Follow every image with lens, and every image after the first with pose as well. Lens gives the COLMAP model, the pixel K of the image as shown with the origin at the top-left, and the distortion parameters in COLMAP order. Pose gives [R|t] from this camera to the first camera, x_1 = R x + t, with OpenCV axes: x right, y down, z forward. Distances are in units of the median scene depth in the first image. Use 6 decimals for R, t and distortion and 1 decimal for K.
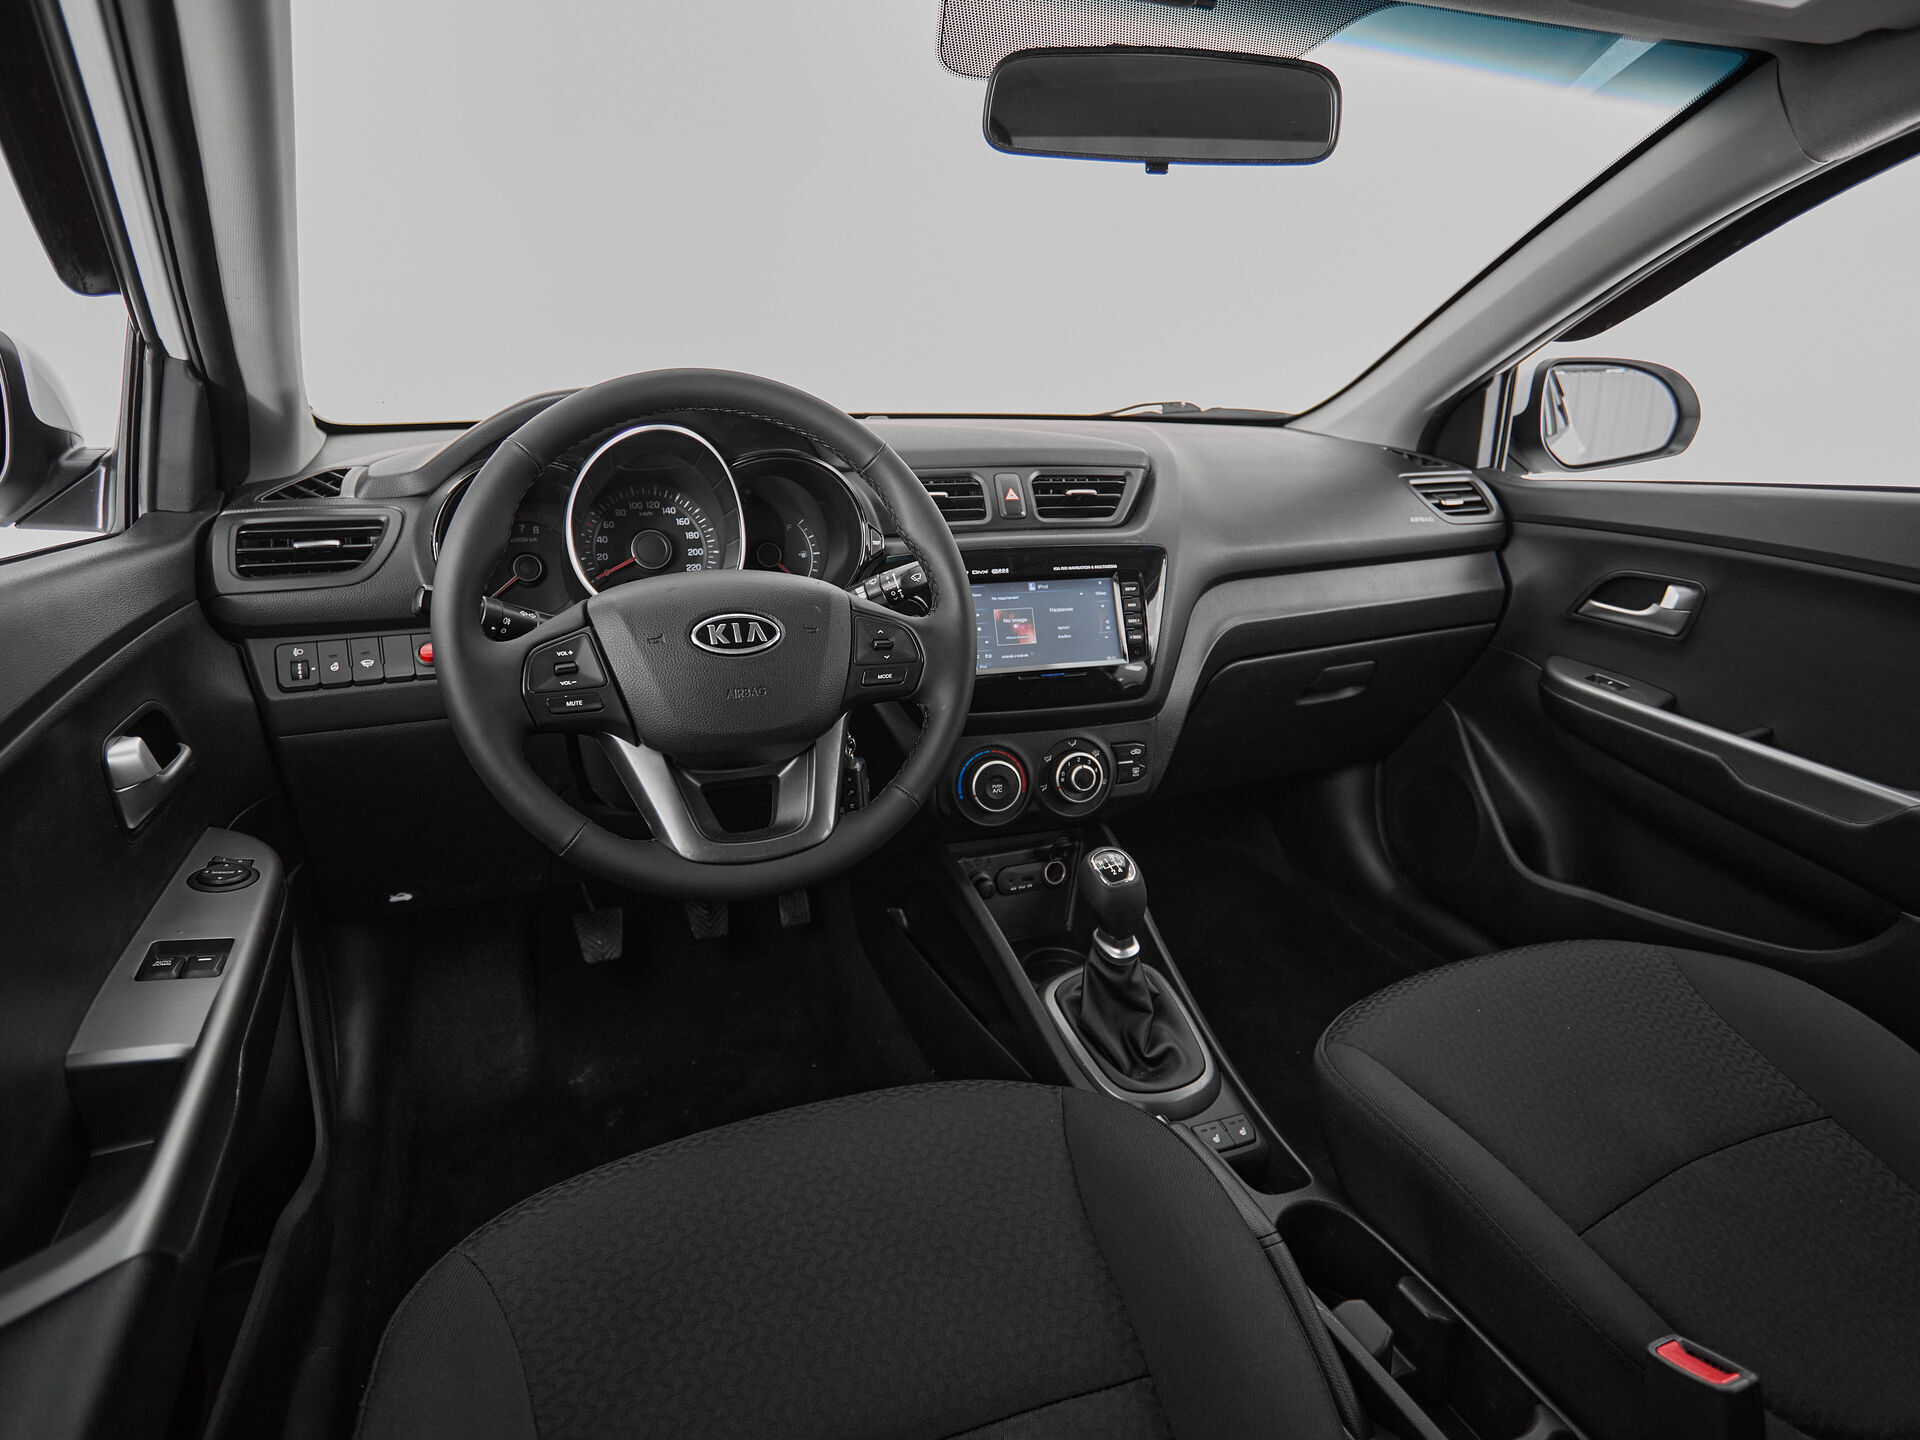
lens RADIAL K [[1047.6, 0, 948.4], [0, 1047.6, 718.2], [0, 0, 1]] dist [-0.001164, 0.000099]
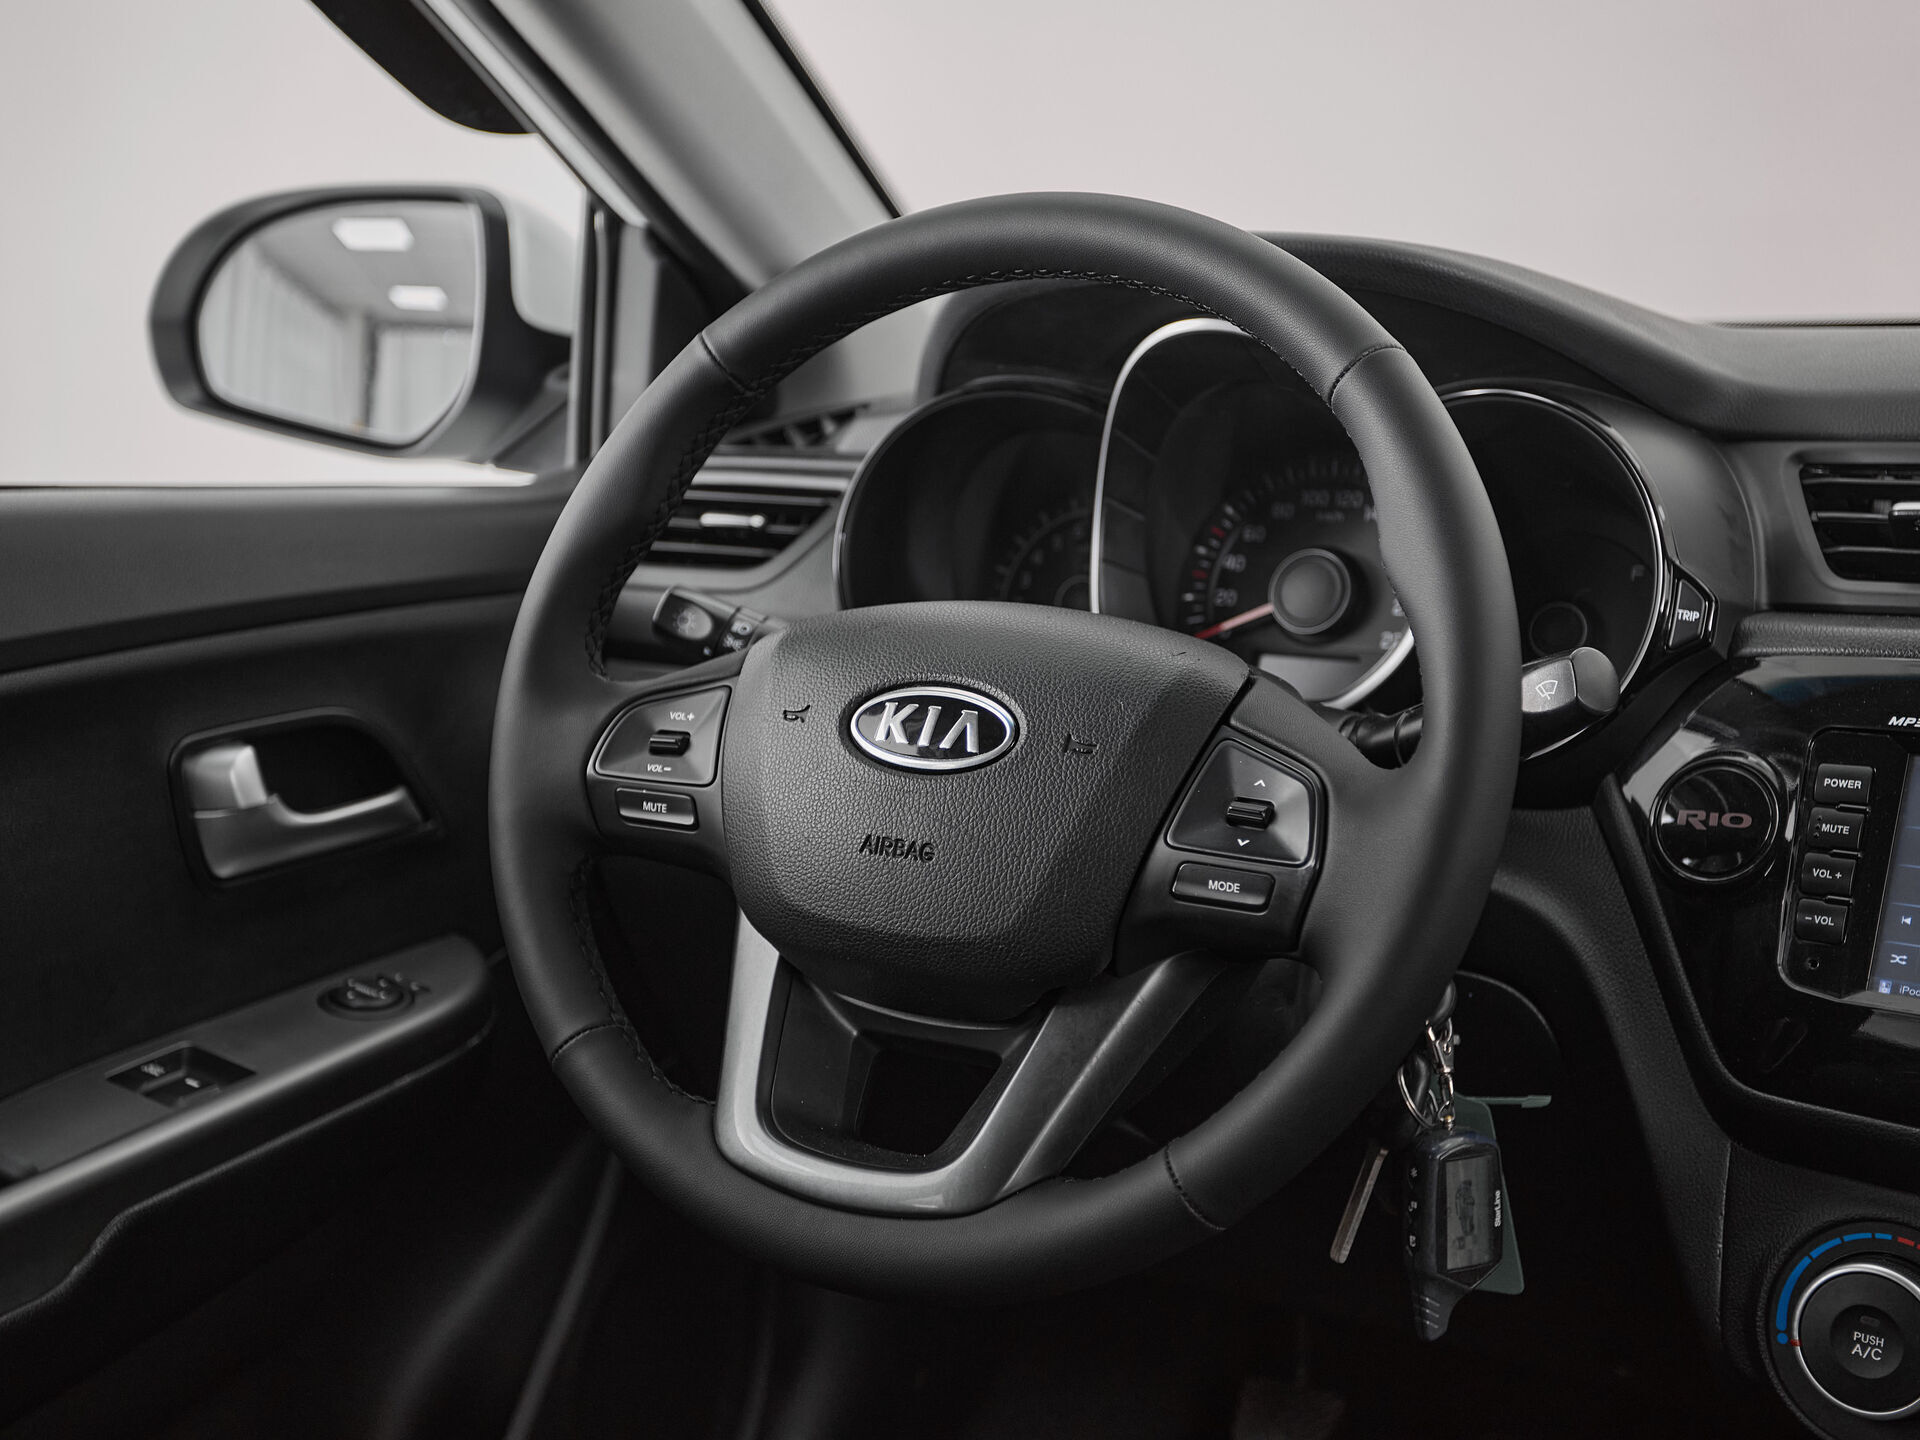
lens RADIAL K [[2446.6, 0, 960.0], [0, 2446.6, 720.0], [0, 0, 1]] dist [0.041795, 0.038670]
pose [[0.587262, 0.118998, -0.800602, 0.491083], [-0.233689, 0.971938, -0.026952, -0.040552], [0.774928, 0.202920, 0.598590, 0.243457]]
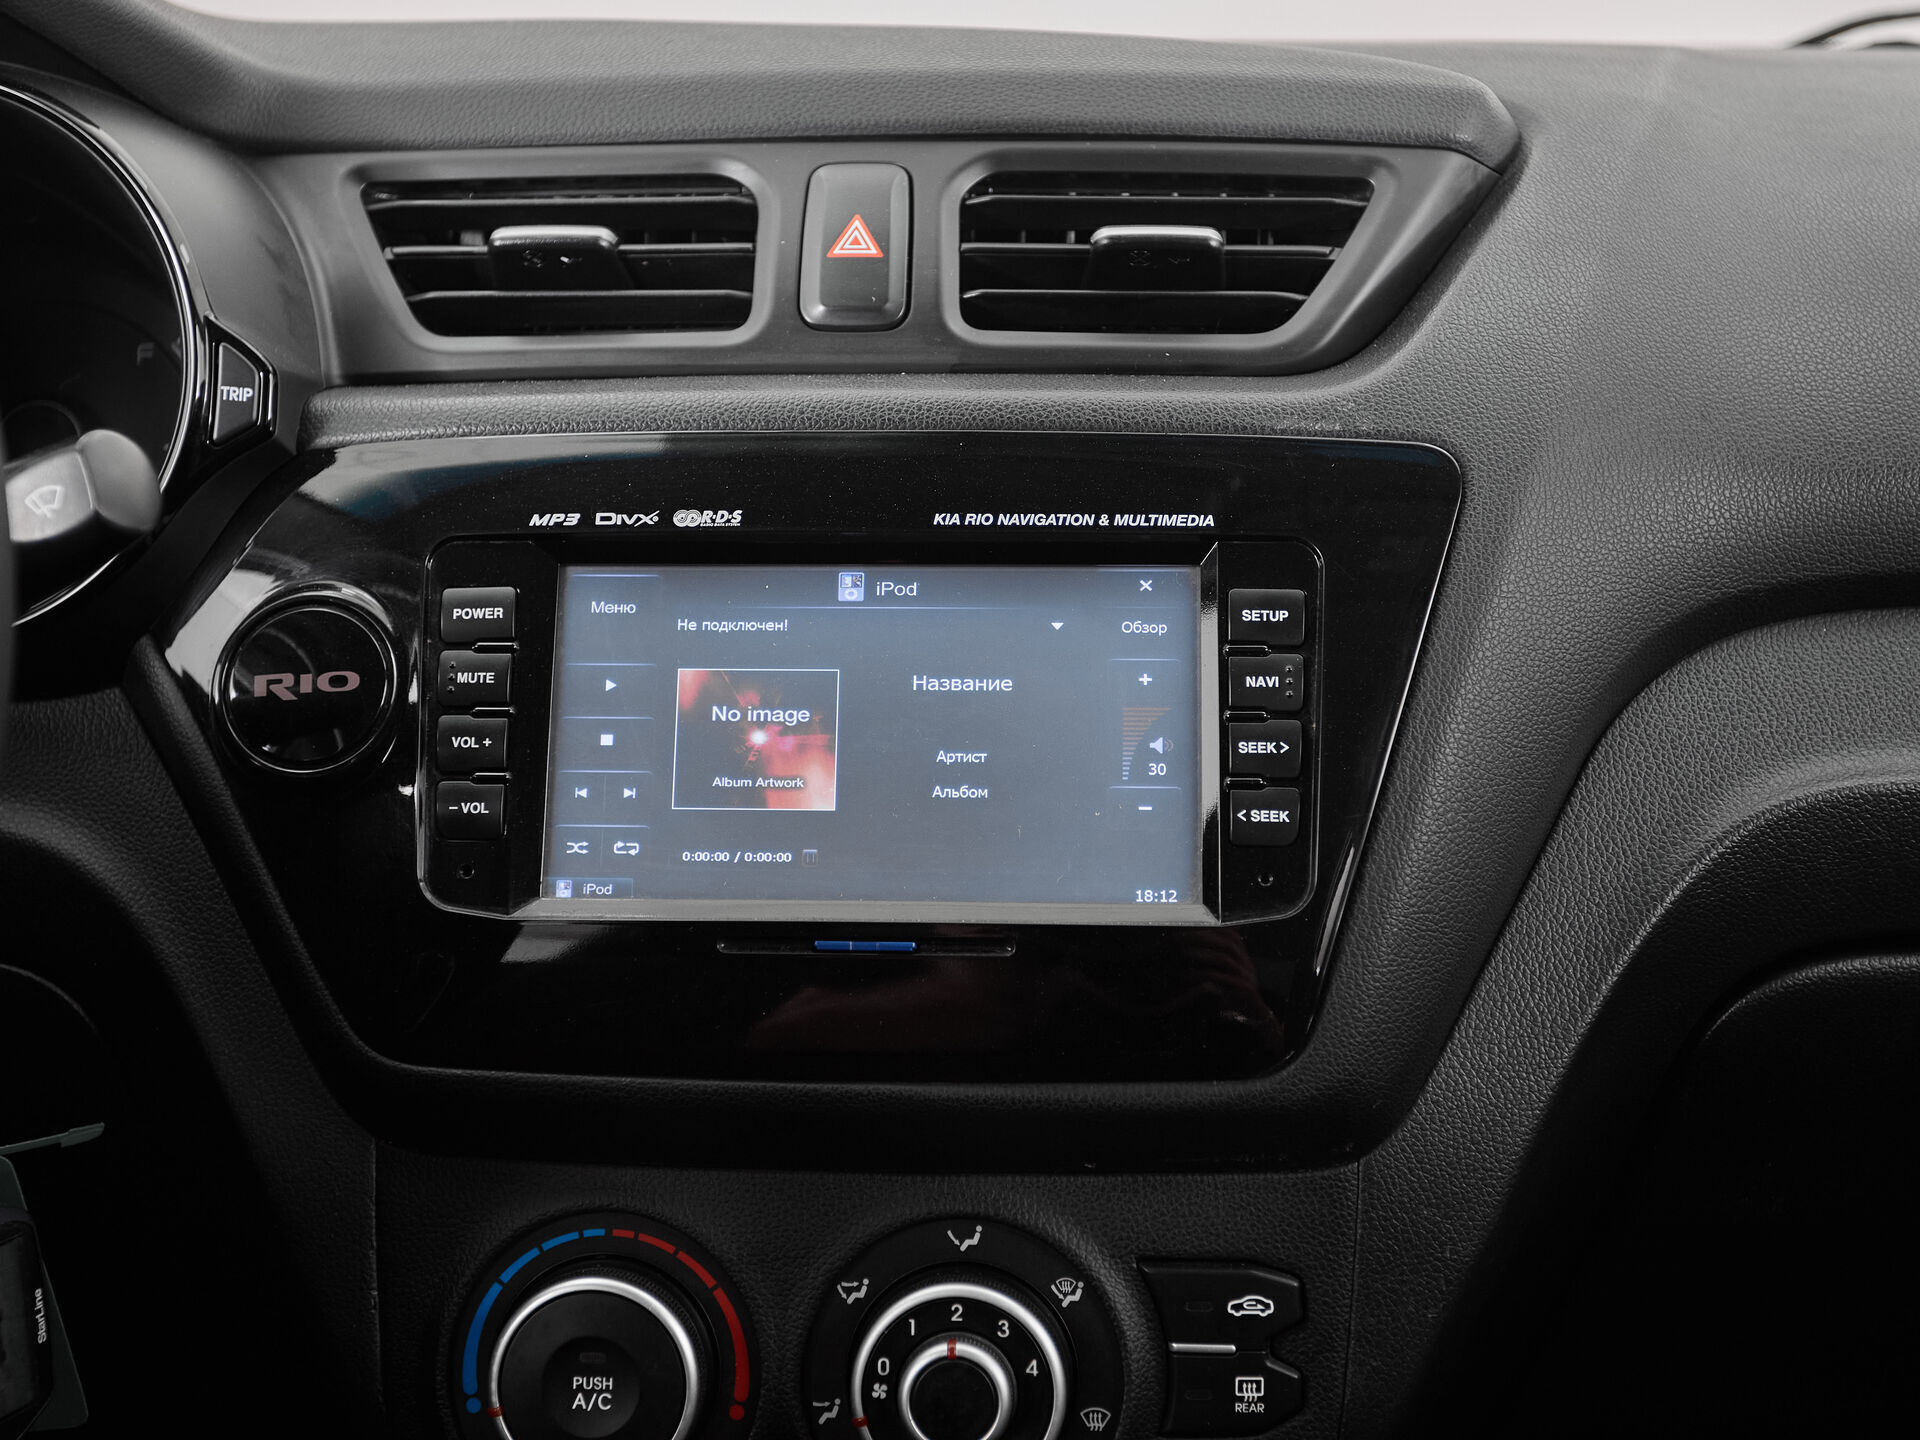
lens RADIAL K [[2622.9, 0, 954.0], [0, 2622.9, 626.2], [0, 0, 1]] dist [0.011040, 0.078353]
pose [[0.938114, 0.045928, -0.343267, 0.325390], [-0.091297, 0.988904, -0.117194, -0.045285], [0.334076, 0.141280, 0.931898, 0.429206]]
